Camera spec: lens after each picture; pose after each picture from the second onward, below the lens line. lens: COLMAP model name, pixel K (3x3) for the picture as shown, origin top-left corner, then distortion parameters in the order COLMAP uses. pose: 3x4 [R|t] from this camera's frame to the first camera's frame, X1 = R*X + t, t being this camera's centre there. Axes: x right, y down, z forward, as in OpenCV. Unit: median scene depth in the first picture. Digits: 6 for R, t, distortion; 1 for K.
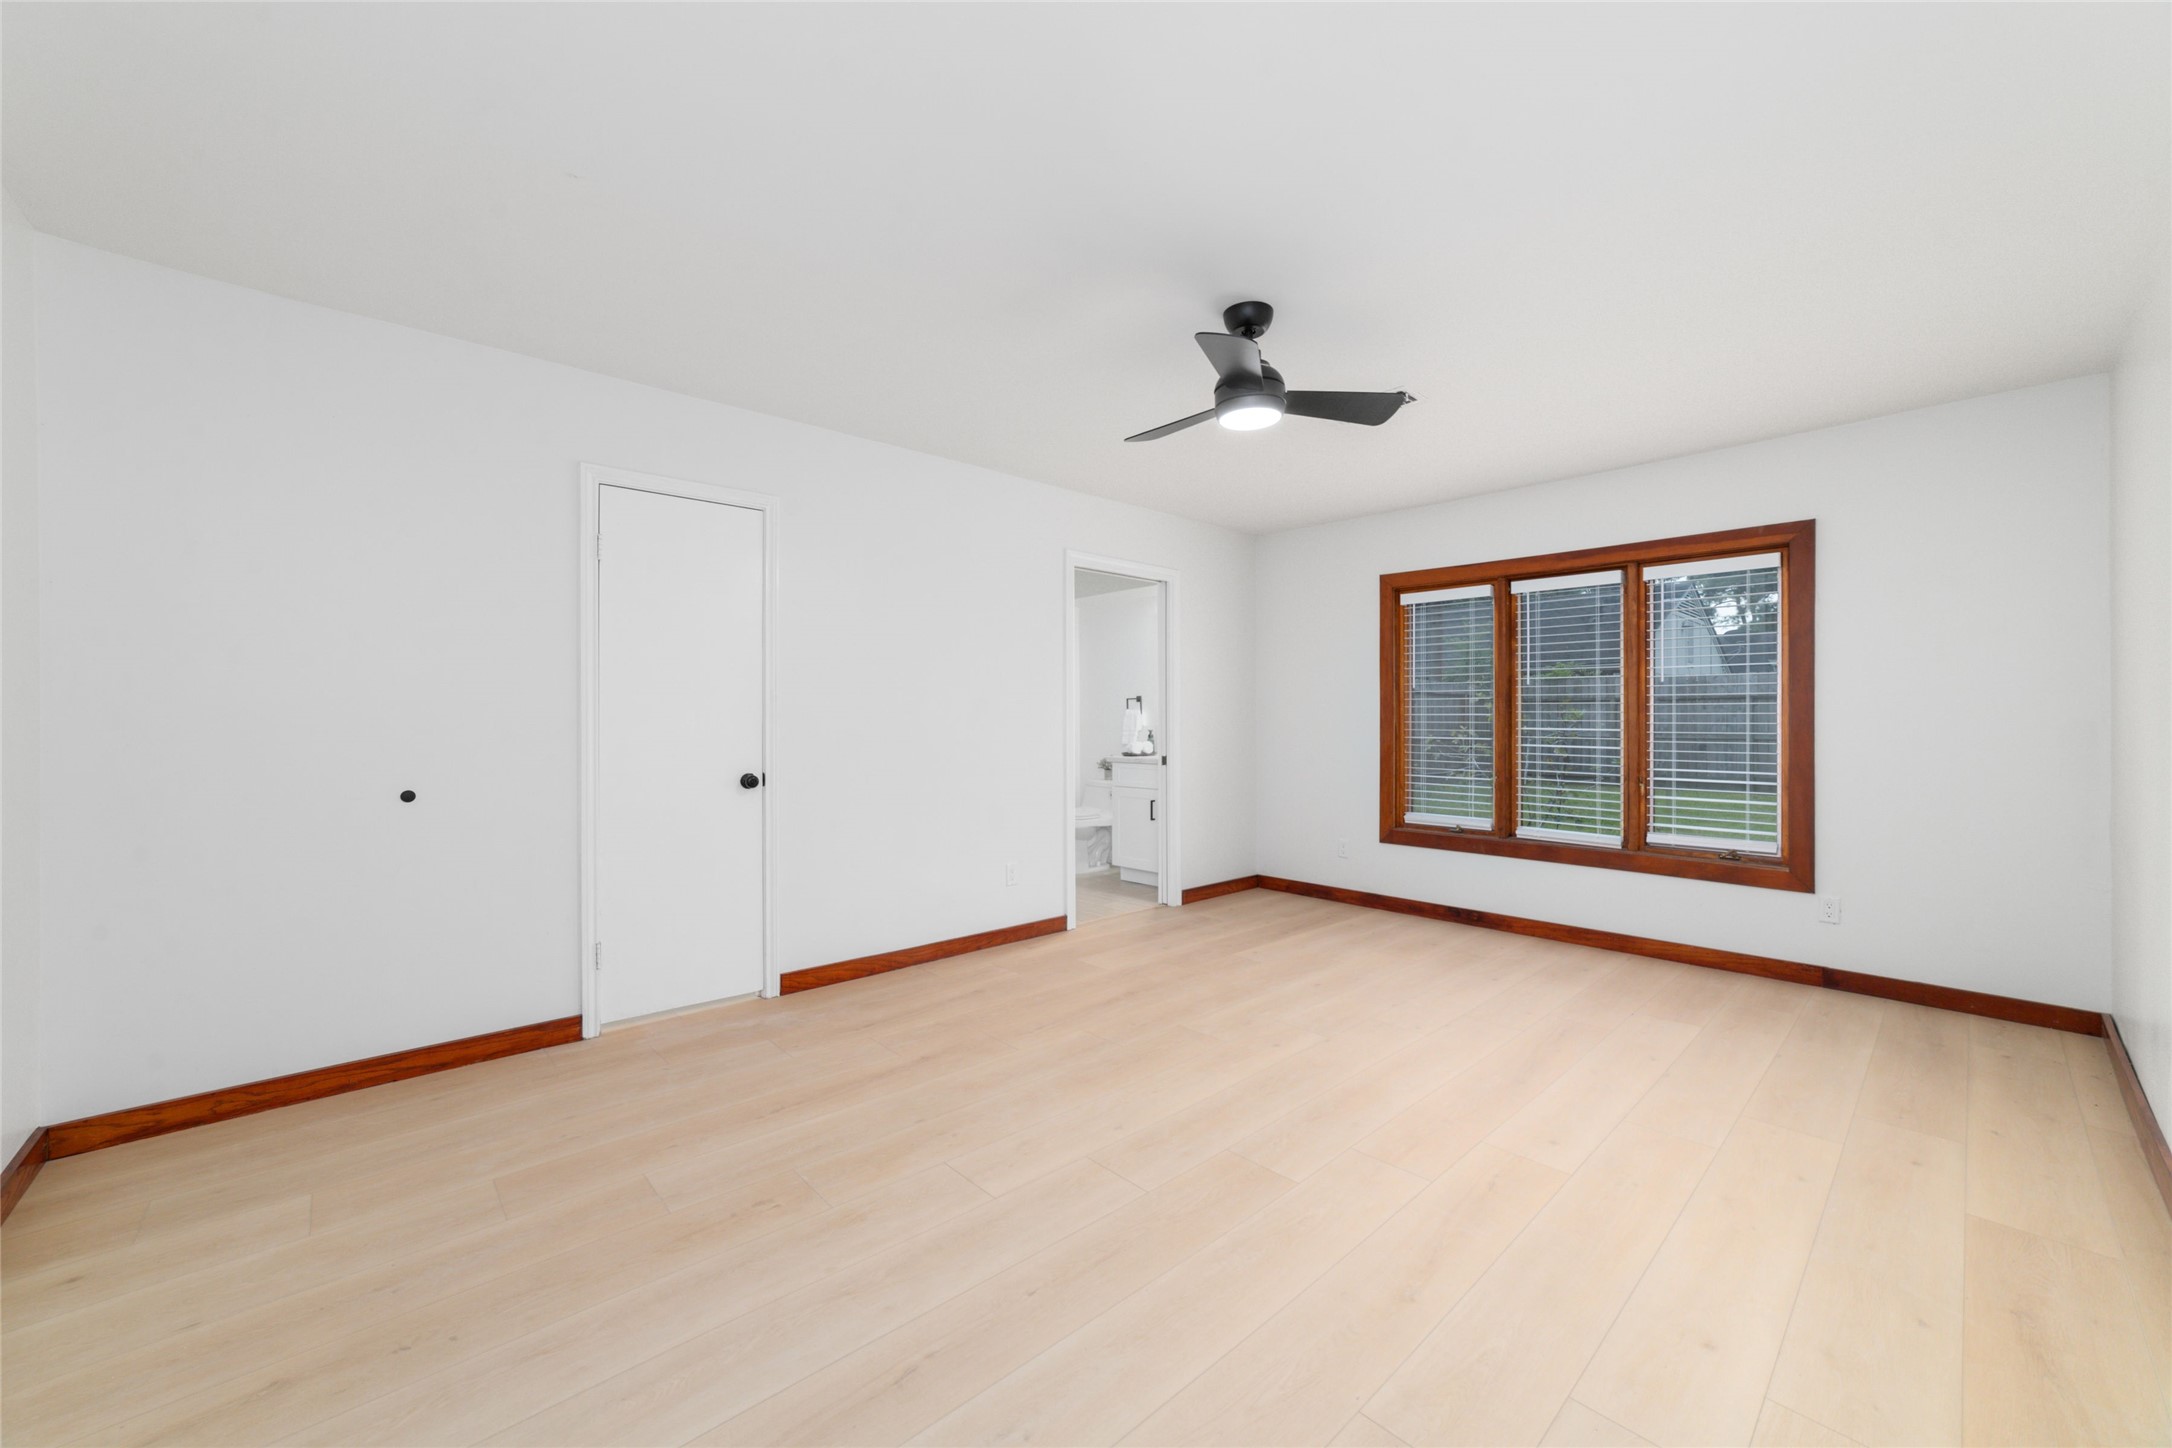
lens RADIAL K [[814.4, 0, 1088.6], [0, 814.4, 721.4], [0, 0, 1]] dist [0.000036, -0.000093]
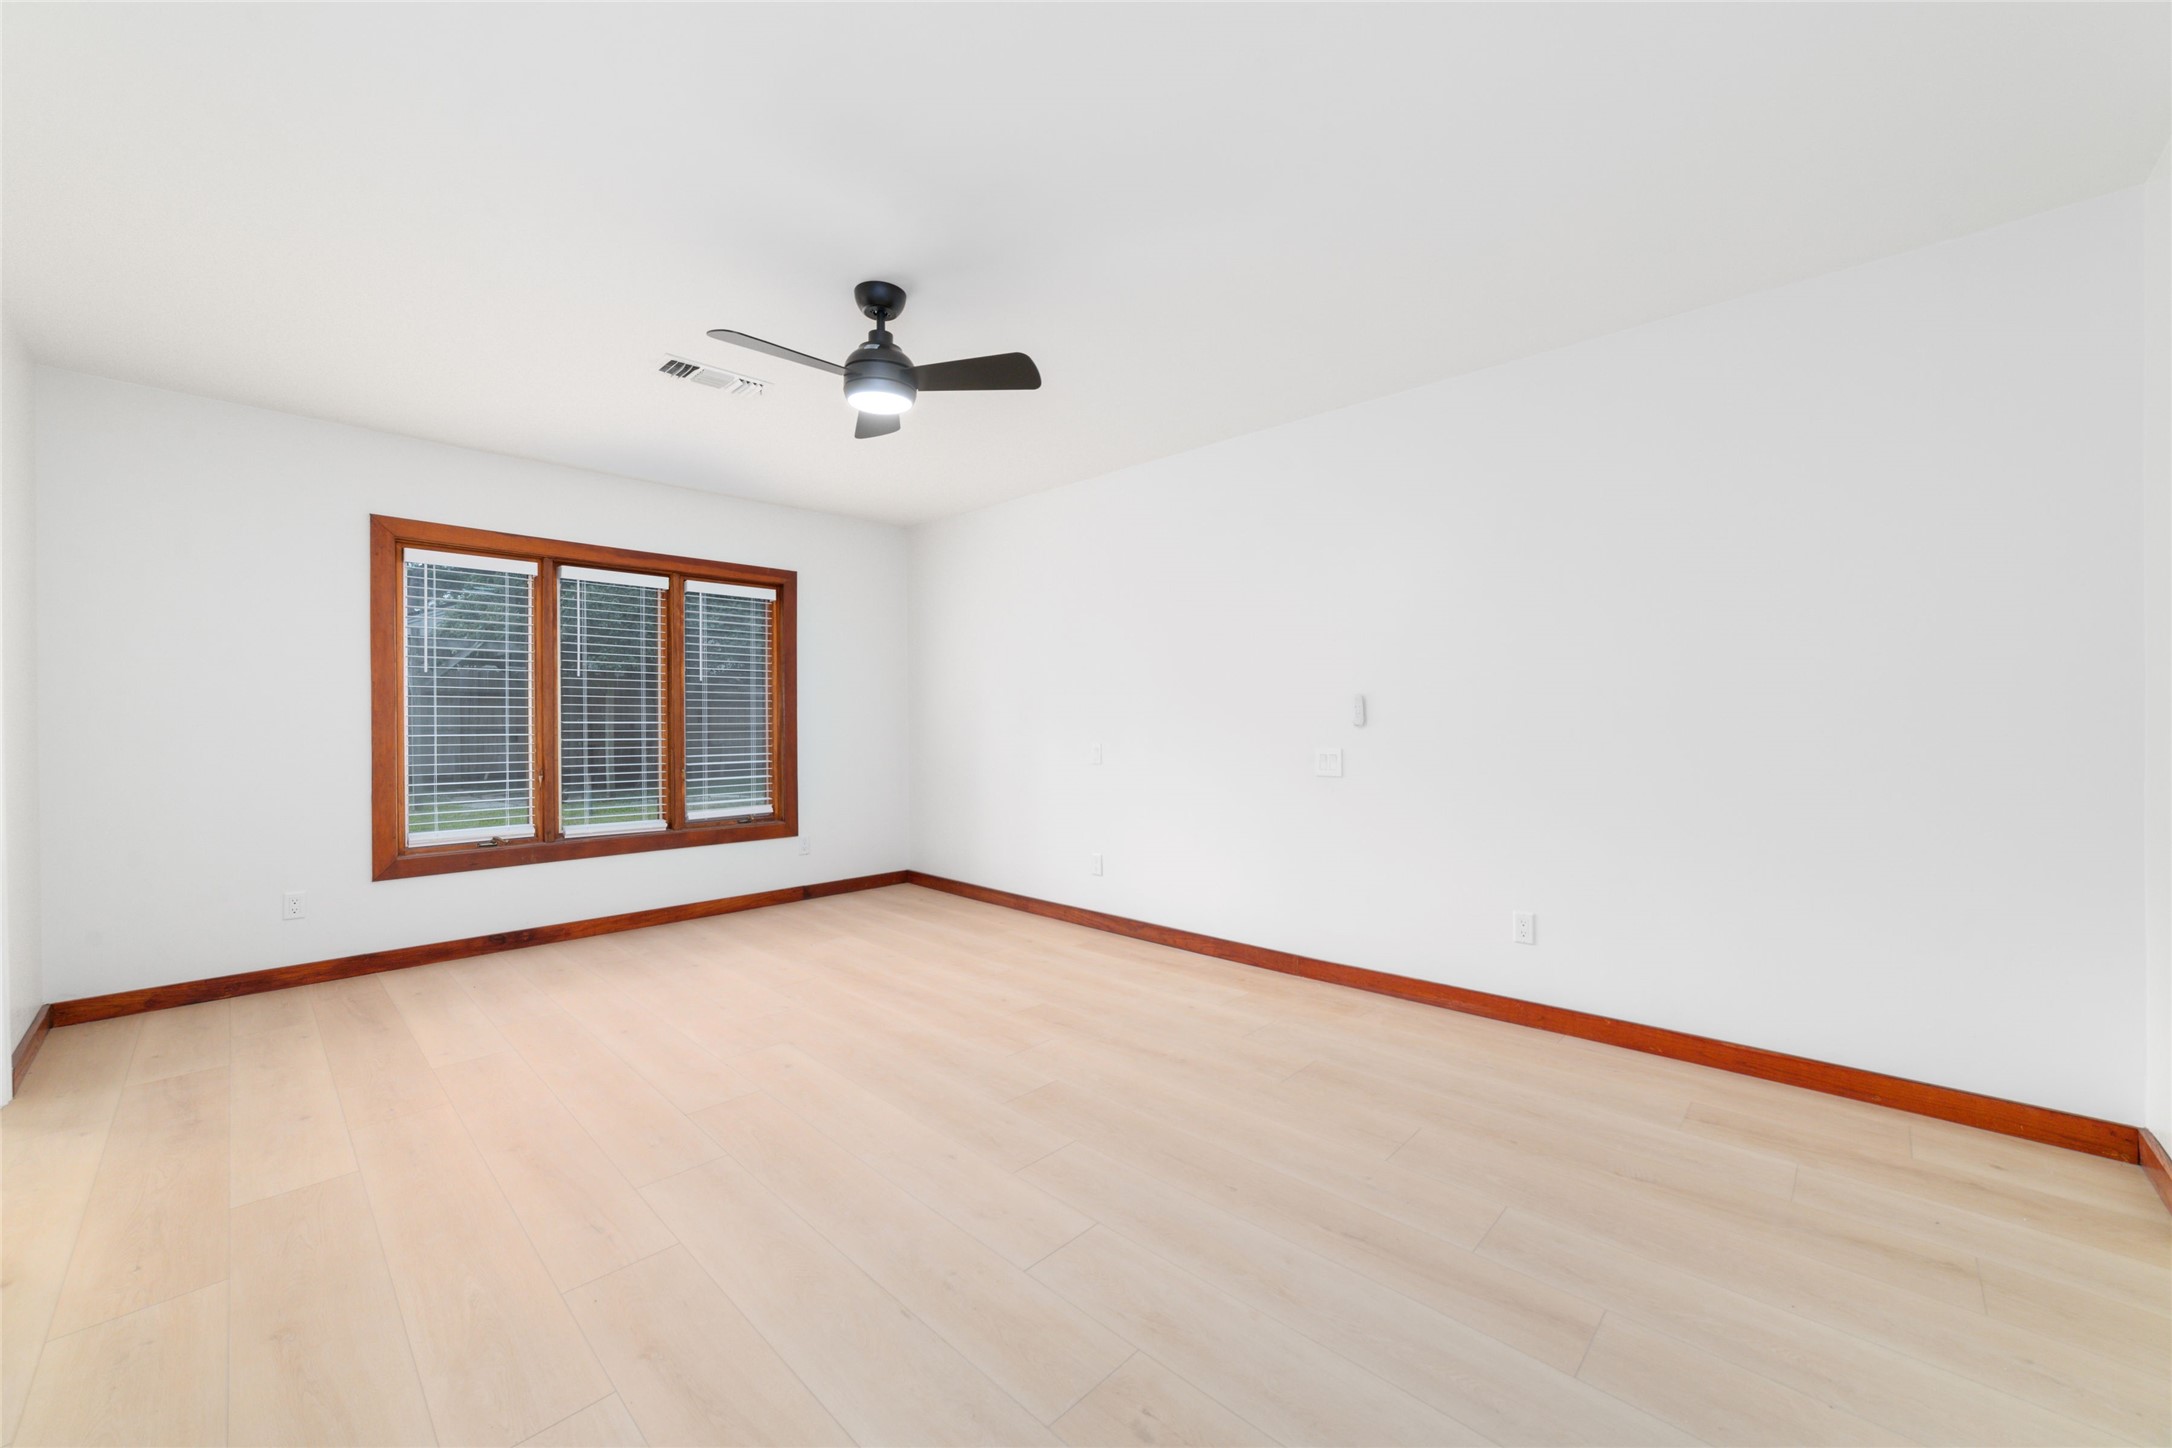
lens RADIAL K [[814.4, 0, 1088.9], [0, 814.4, 719.7], [0, 0, 1]] dist [0.000036, -0.000093]
pose [[-0.025967, -0.009252, 0.999620, -0.453251], [0.000342, 0.999957, 0.009264, -0.003265], [-0.999663, 0.000582, -0.025962, 0.445349]]
